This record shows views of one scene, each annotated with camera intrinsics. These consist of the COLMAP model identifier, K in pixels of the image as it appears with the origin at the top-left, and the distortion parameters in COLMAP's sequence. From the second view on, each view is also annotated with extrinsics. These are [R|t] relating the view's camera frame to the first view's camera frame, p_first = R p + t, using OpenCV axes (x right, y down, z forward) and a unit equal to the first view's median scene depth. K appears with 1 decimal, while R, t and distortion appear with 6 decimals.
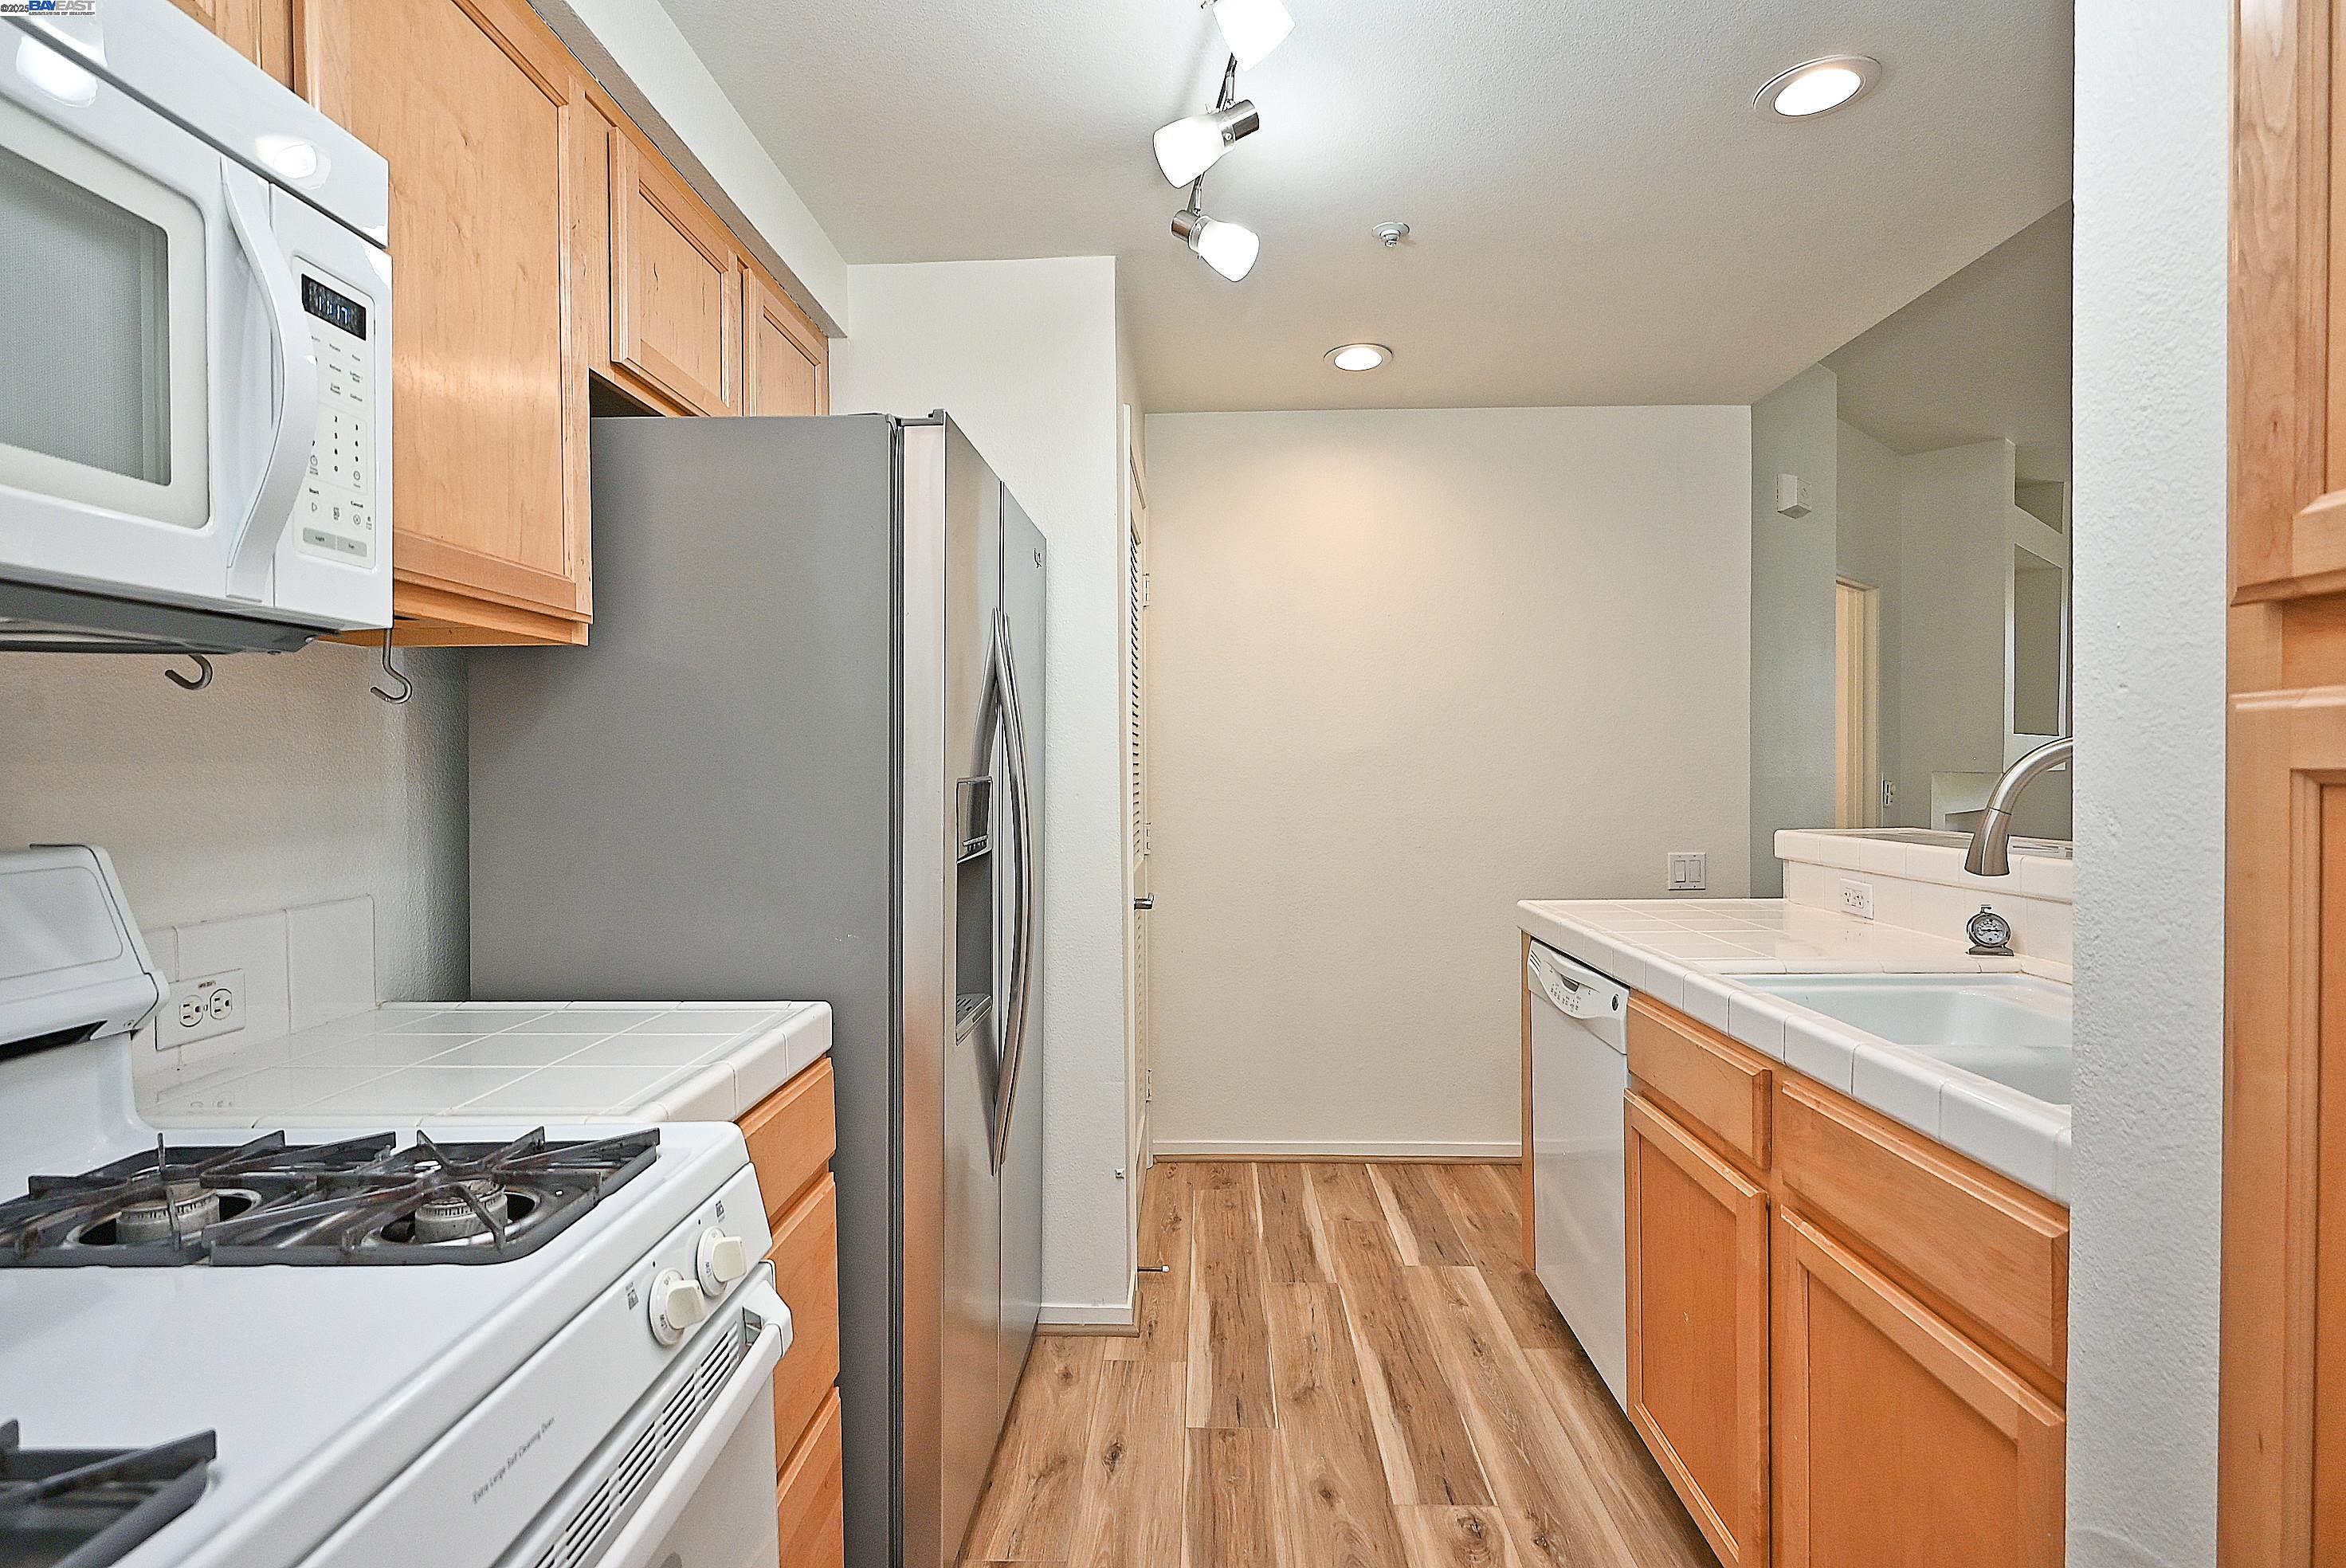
lens RADIAL K [[1145.4, 0, 1176.2], [0, 1145.4, 790.4], [0, 0, 1]] dist [-0.018493, 0.006762]
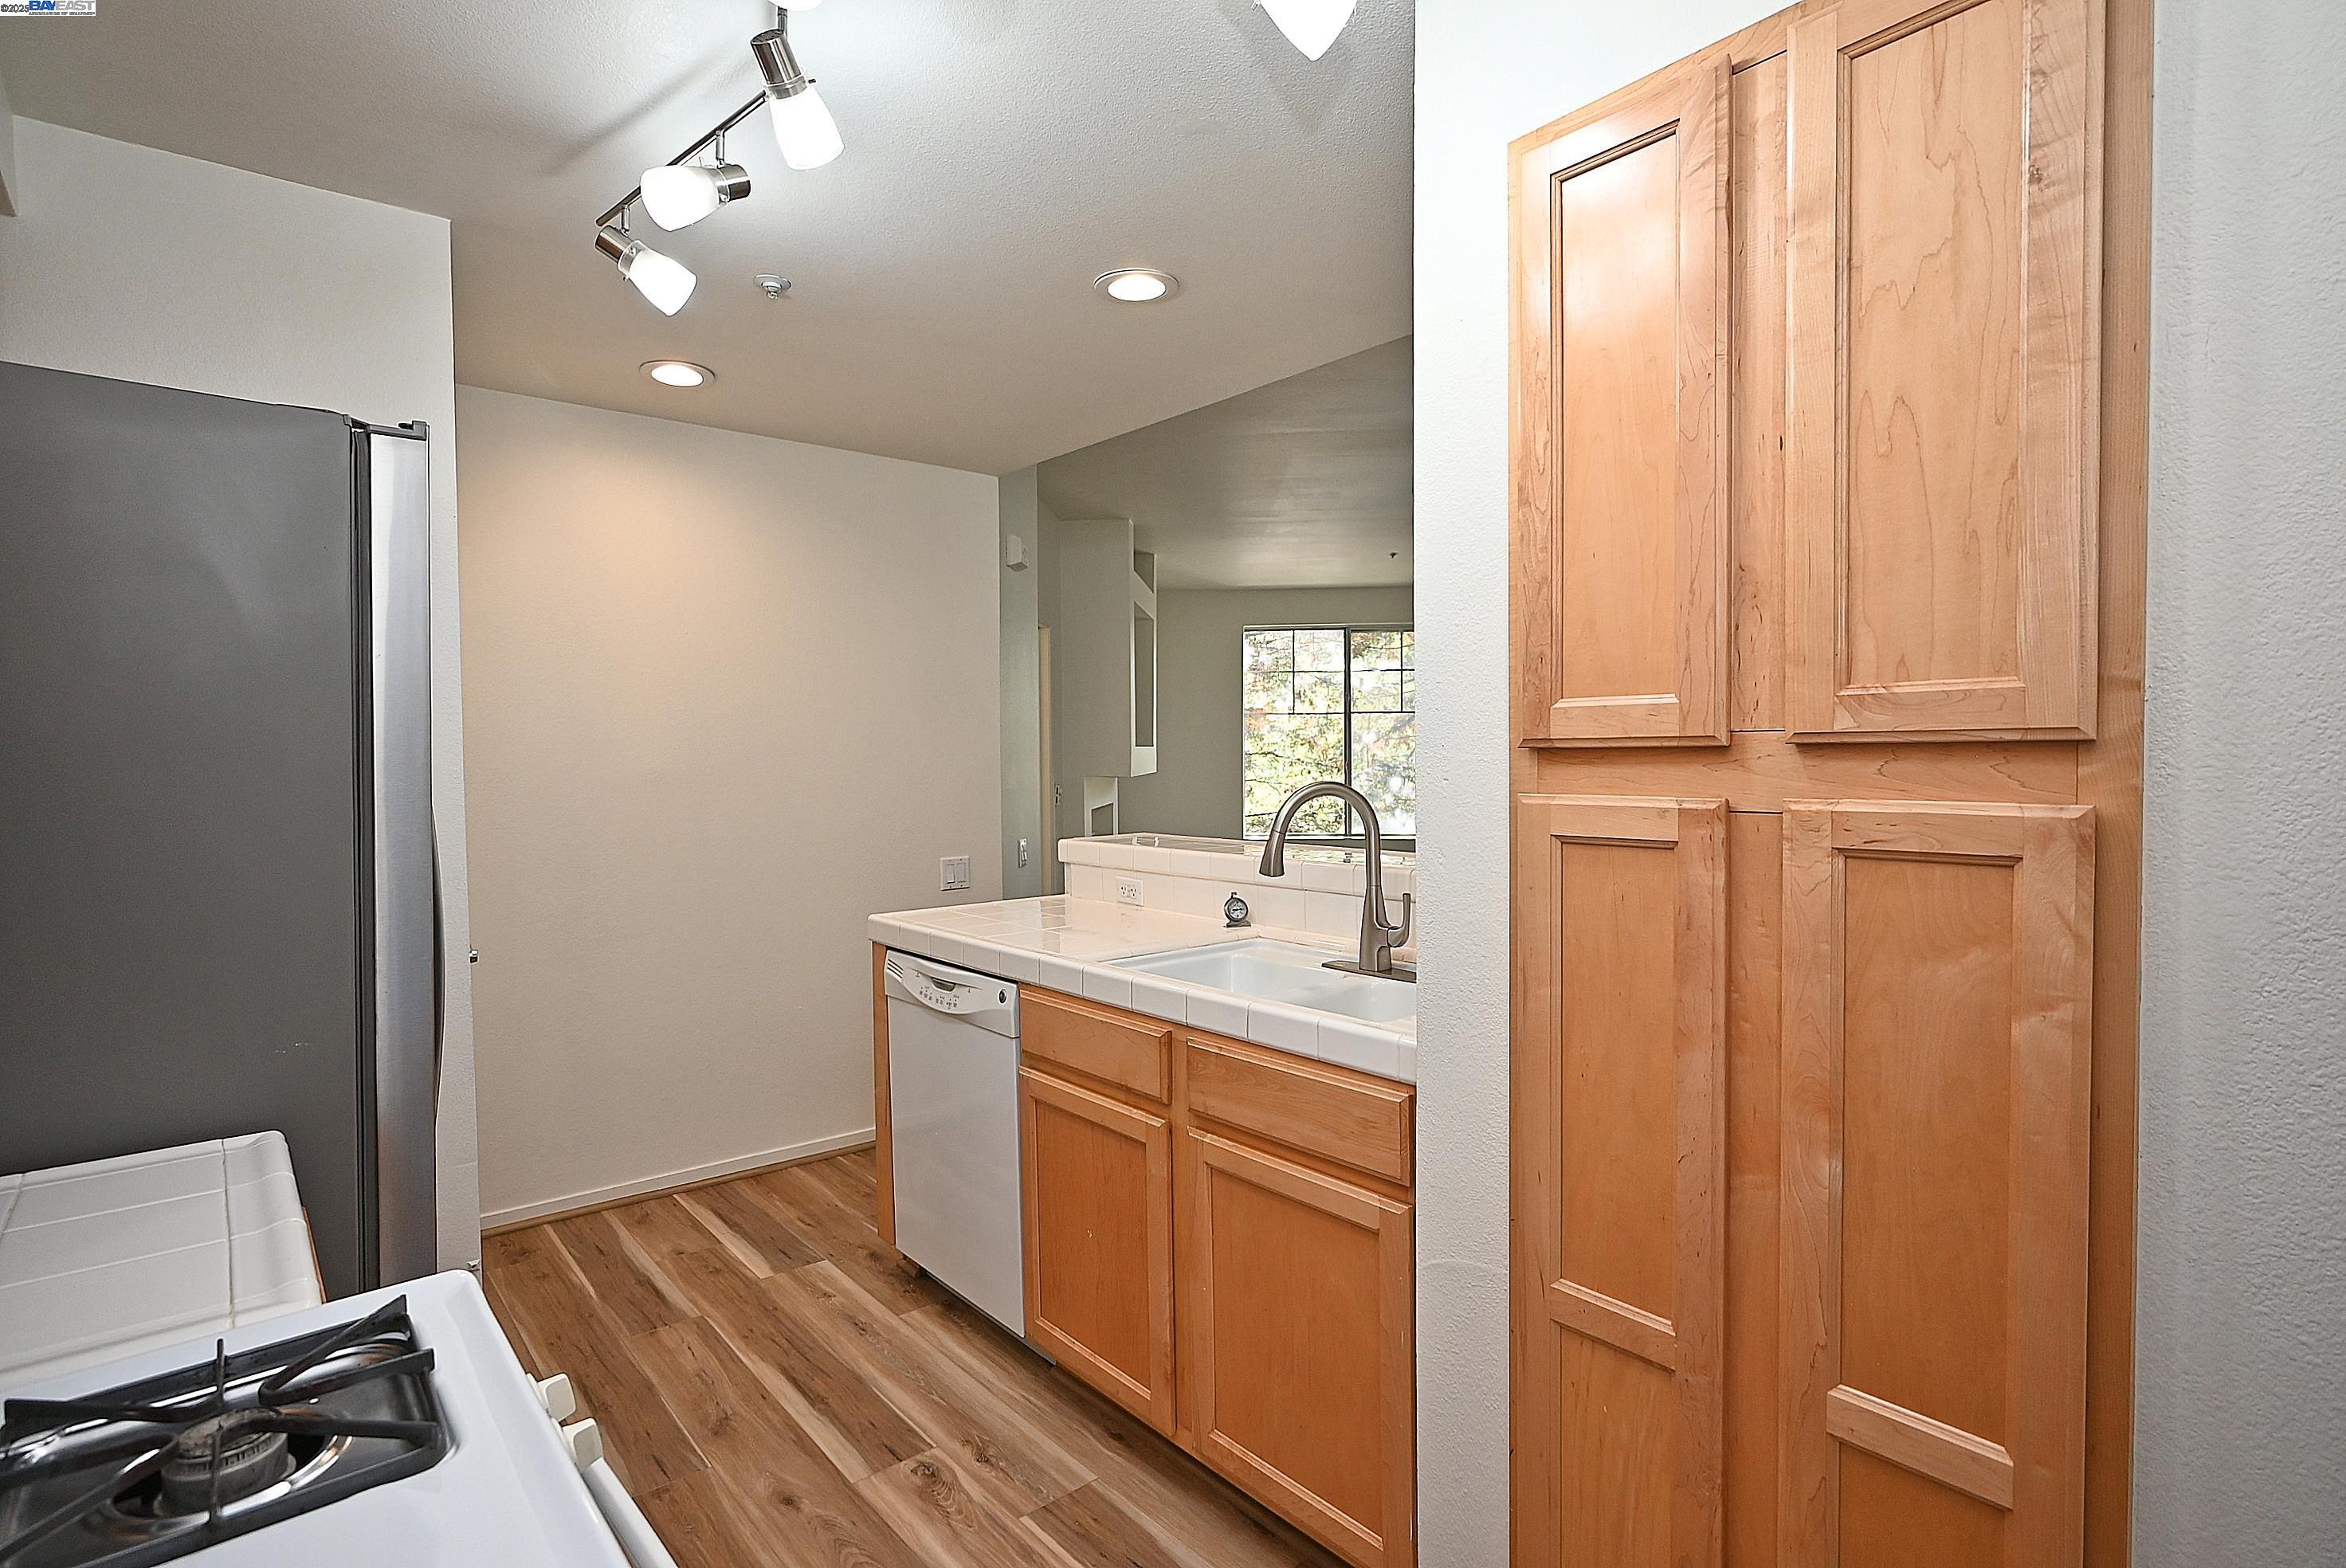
lens RADIAL K [[1145.4, 0, 1176.2], [0, 1145.4, 790.4], [0, 0, 1]] dist [-0.018493, 0.006762]
pose [[0.743687, -0.020414, 0.668216, -0.265981], [0.015355, 0.999792, 0.013454, -0.042033], [-0.668351, 0.000254, 0.743846, -0.017295]]
